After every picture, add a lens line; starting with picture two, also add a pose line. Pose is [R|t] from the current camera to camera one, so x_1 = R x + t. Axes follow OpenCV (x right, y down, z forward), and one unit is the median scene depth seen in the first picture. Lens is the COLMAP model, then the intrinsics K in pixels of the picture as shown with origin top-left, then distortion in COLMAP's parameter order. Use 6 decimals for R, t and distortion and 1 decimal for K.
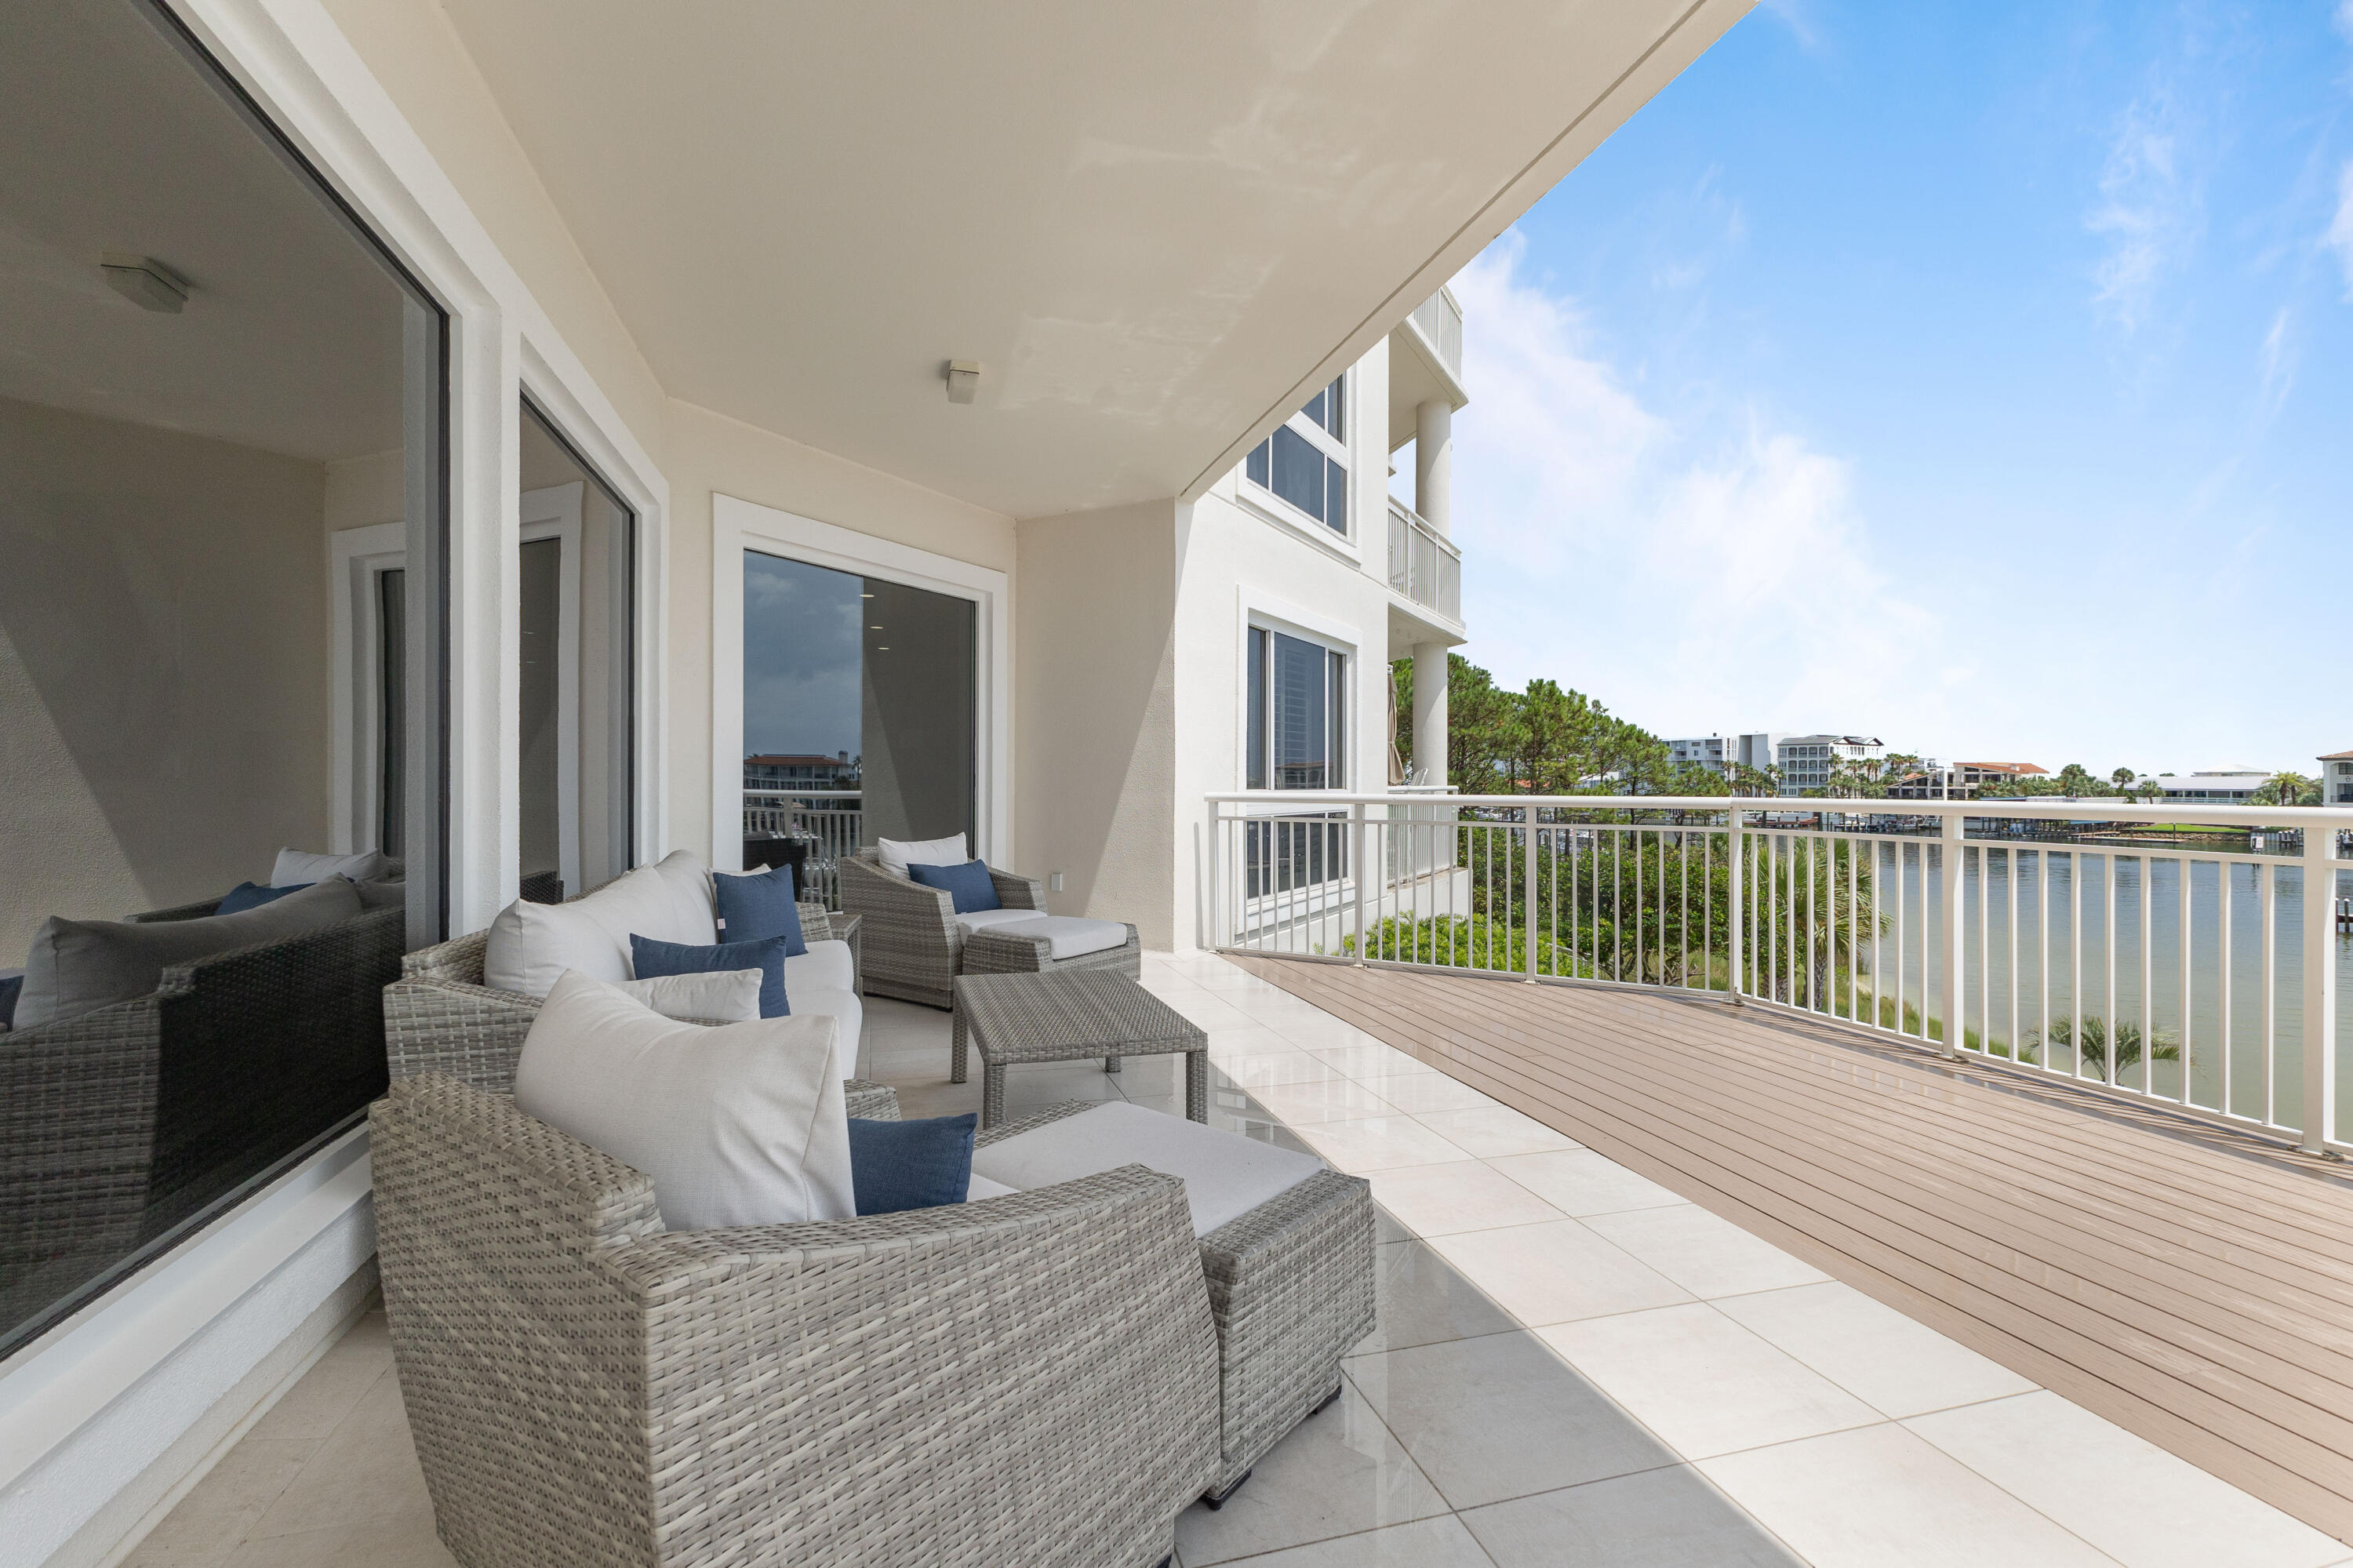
lens RADIAL K [[1039.0, 0, 1176.5], [0, 1039.0, 784.0], [0, 0, 1]] dist [-0.000340, -0.000020]
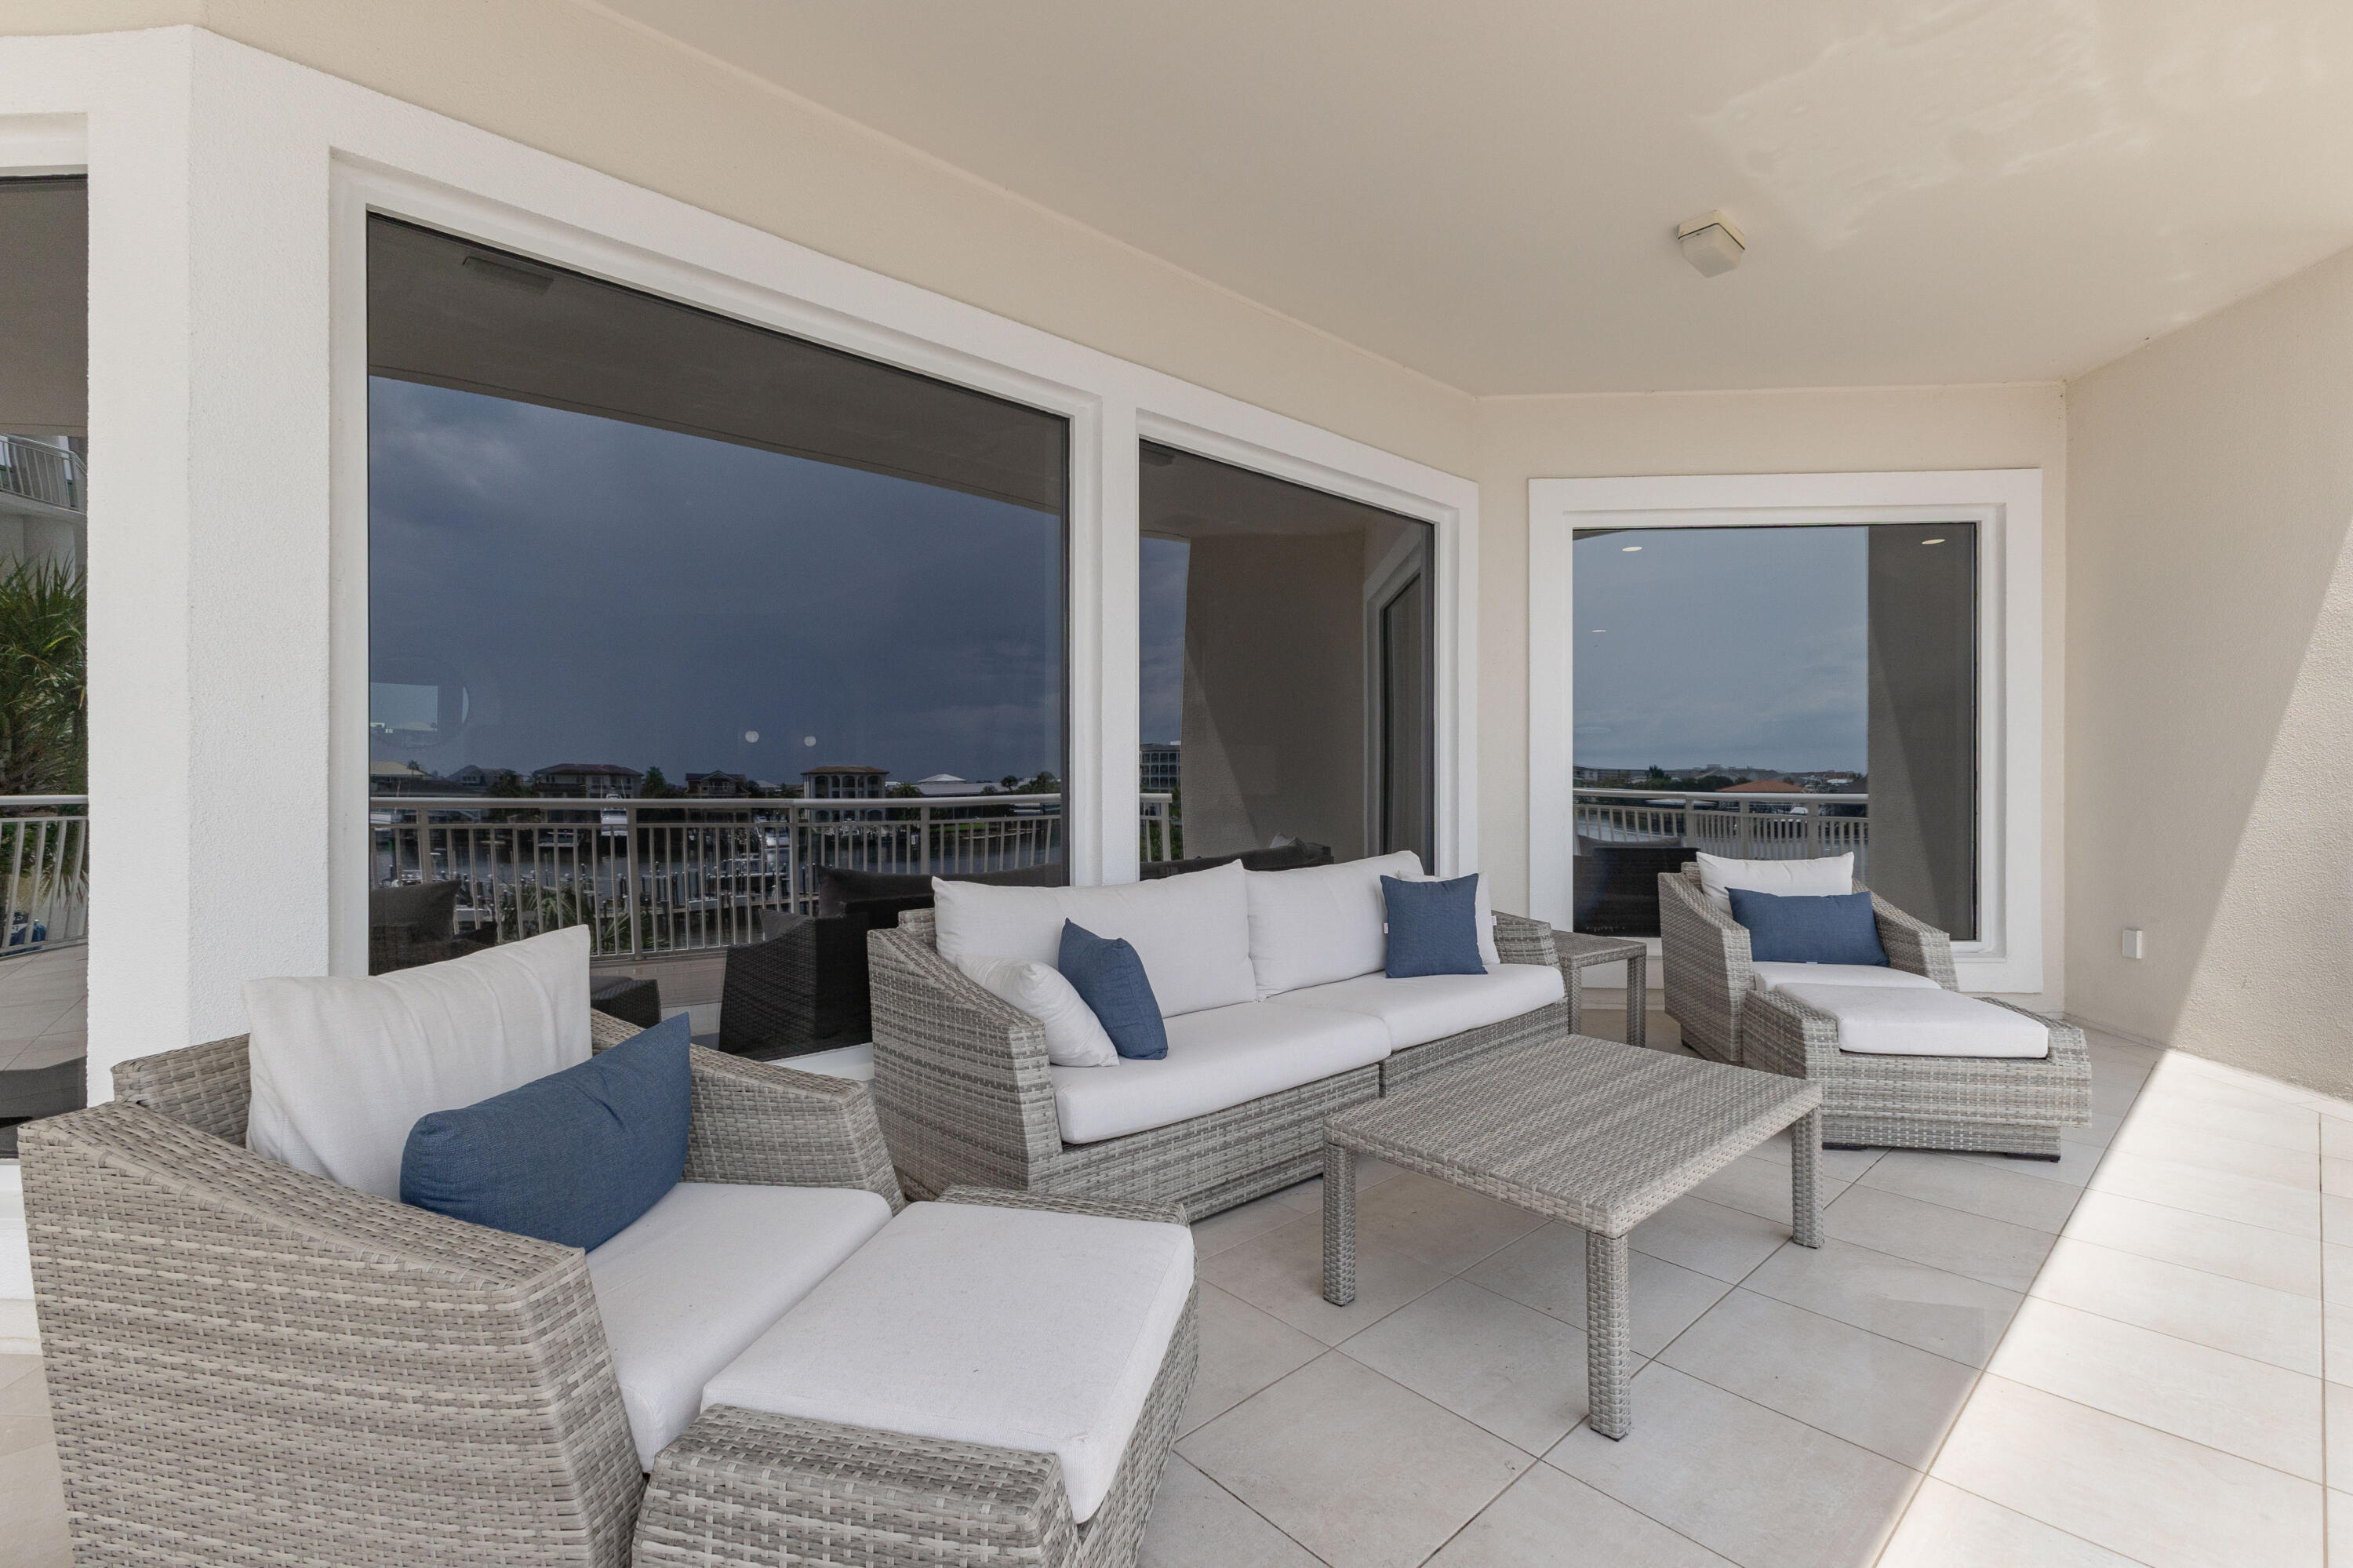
lens RADIAL K [[1013.8, 0, 1176.5], [0, 1013.8, 784.0], [0, 0, 1]] dist [0.011051, 0.000017]
pose [[0.439467, 0.000040, -0.898259, 0.250317], [-0.000088, 1.000000, 0.000001, -0.001024], [0.898259, 0.000079, 0.439467, 0.298609]]
